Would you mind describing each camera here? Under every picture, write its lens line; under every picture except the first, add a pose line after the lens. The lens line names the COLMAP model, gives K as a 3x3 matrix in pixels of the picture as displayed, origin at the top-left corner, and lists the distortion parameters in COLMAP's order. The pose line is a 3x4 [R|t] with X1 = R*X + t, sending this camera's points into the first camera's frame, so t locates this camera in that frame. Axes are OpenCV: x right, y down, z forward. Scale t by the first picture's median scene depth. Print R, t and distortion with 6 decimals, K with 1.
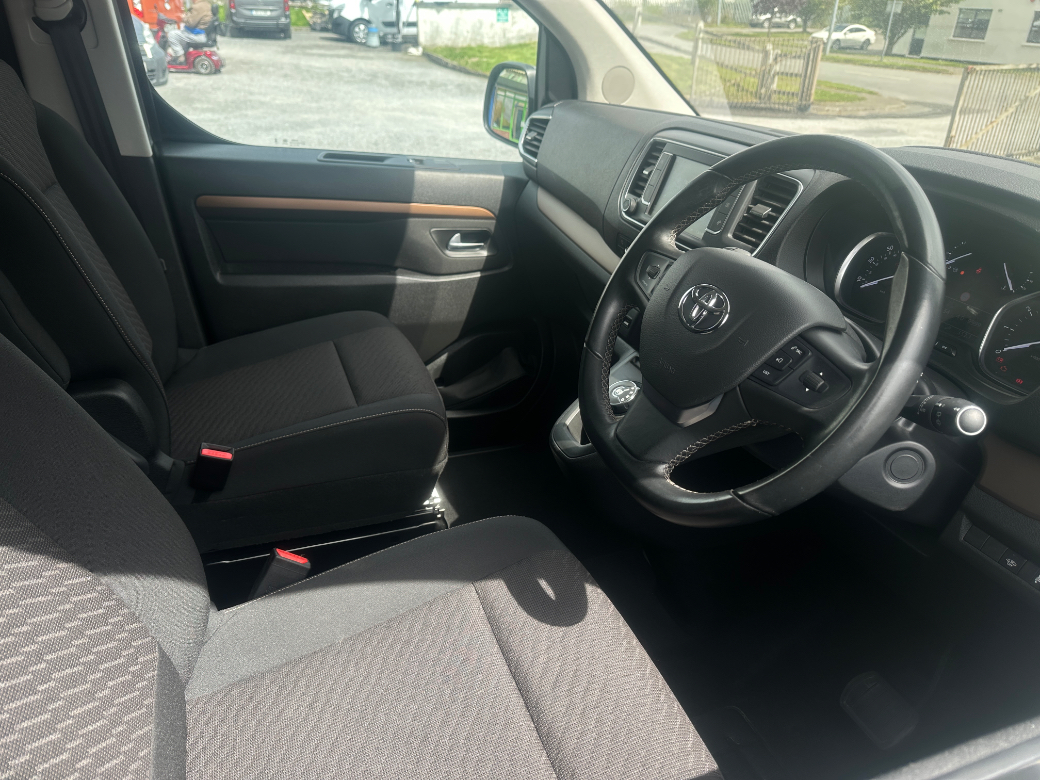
lens RADIAL K [[764.1, 0, 547.0], [0, 764.1, 410.9], [0, 0, 1]] dist [0.029349, -0.043430]
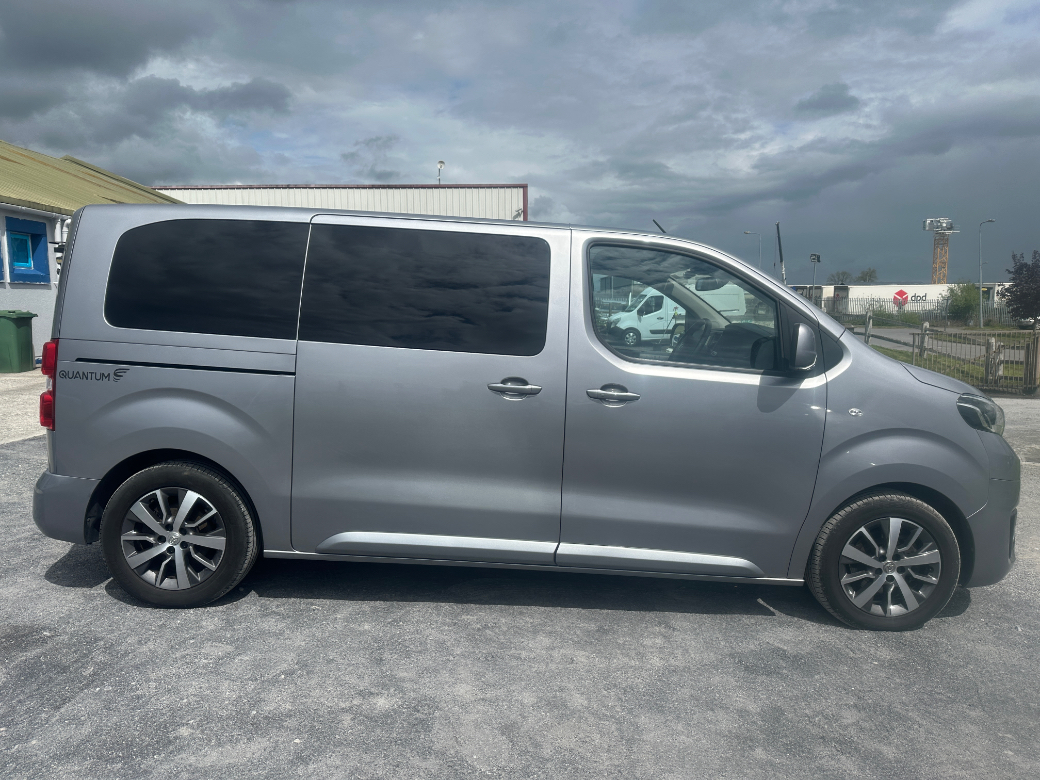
lens RADIAL K [[764.1, 0, 512.6], [0, 764.1, 396.7], [0, 0, 1]] dist [0.029349, -0.043430]
pose [[0.932085, 0.003924, -0.362217, 0.412922], [-0.140816, 0.925220, -0.352333, 0.832229], [0.333748, 0.379411, 0.862937, -1.468764]]
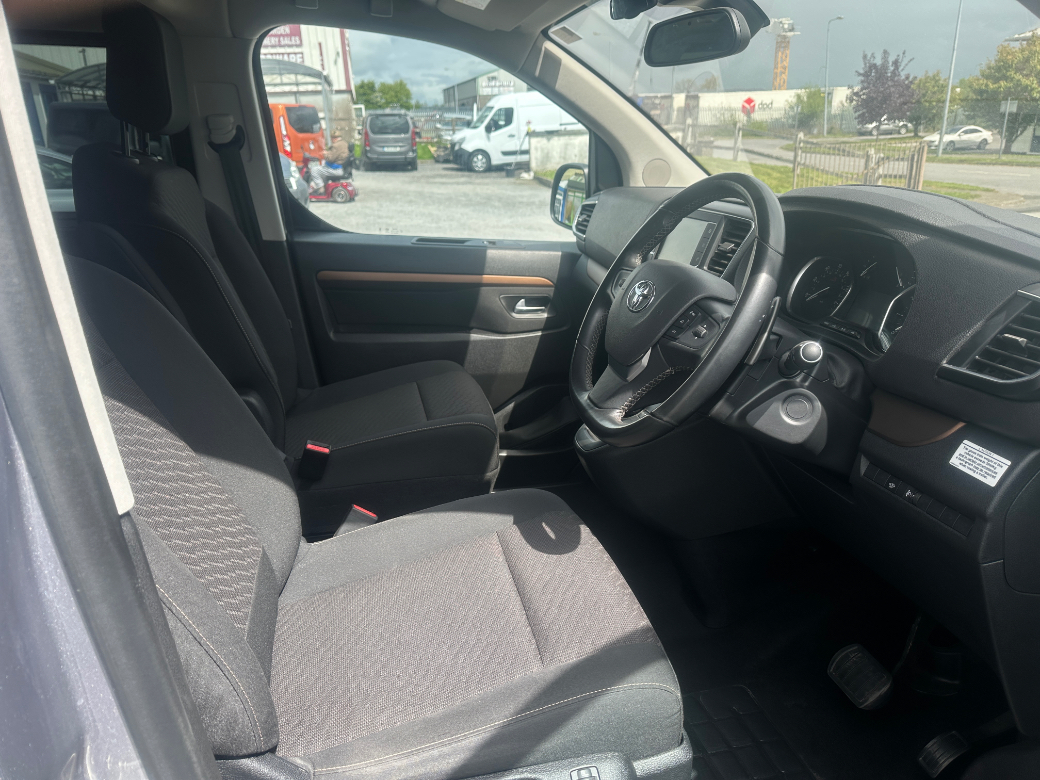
lens RADIAL K [[764.1, 0, 537.7], [0, 764.1, 421.1], [0, 0, 1]] dist [0.029349, -0.043430]
pose [[0.987775, -0.005718, -0.155780, 0.092057], [-0.013978, 0.992052, -0.125048, 0.106437], [0.155257, 0.125696, 0.979845, -0.146388]]
